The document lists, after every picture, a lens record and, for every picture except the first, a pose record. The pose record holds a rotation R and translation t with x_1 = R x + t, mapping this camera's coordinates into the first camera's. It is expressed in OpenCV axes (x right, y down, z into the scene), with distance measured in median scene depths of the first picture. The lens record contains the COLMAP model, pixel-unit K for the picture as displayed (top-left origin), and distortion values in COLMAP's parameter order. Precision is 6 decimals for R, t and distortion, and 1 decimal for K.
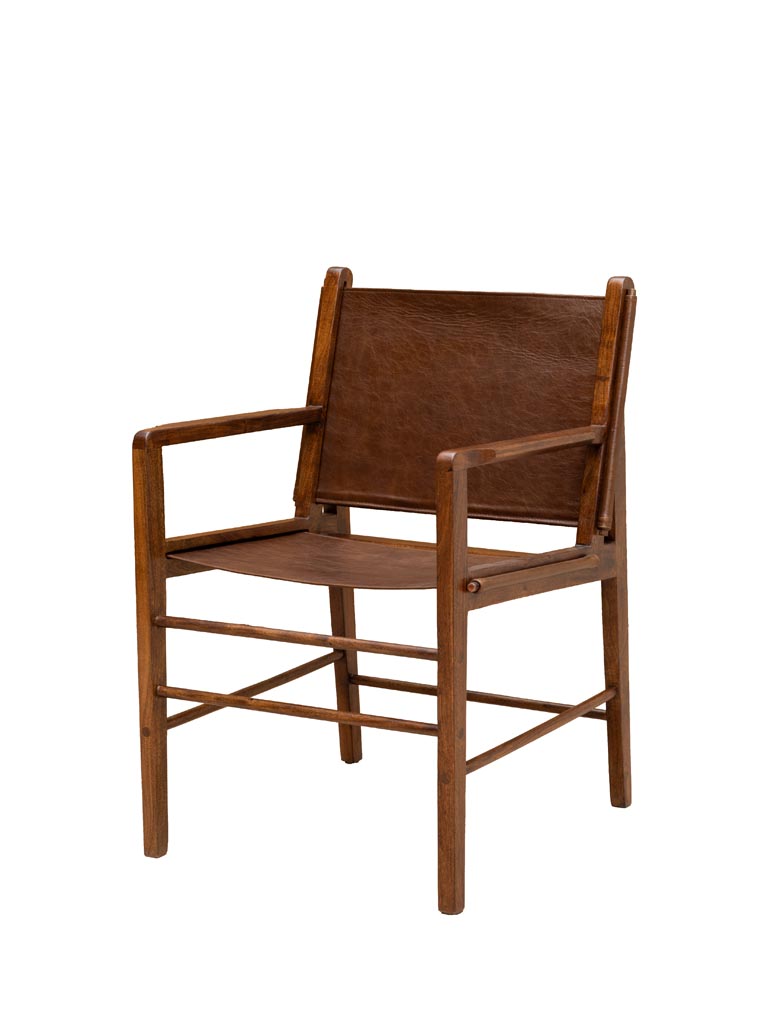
lens RADIAL K [[1931.3, 0, 384.4], [0, 1931.3, 513.1], [0, 0, 1]] dist [-0.023836, 0.000000]
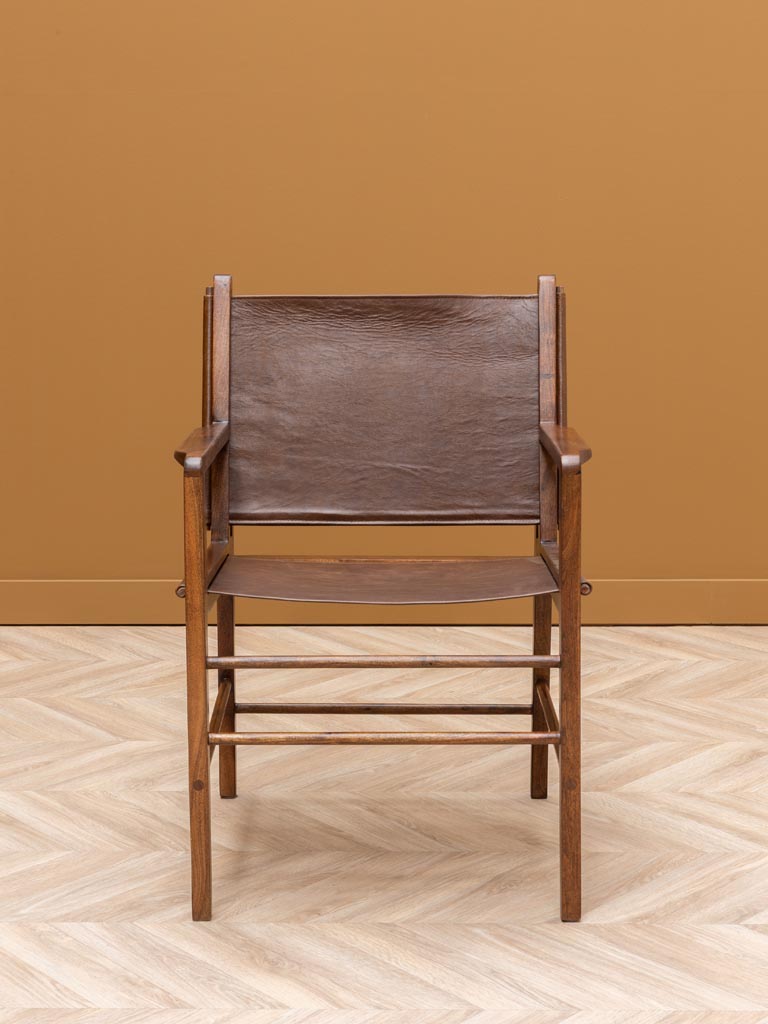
lens RADIAL K [[1931.3, 0, 383.8], [0, 1931.3, 510.3], [0, 0, 1]] dist [-0.023836, 0.000000]
pose [[0.896406, -0.079754, 0.435999, -0.410530], [0.081432, 0.996568, 0.014872, -0.021847], [-0.435689, 0.022172, 0.899824, 0.128604]]
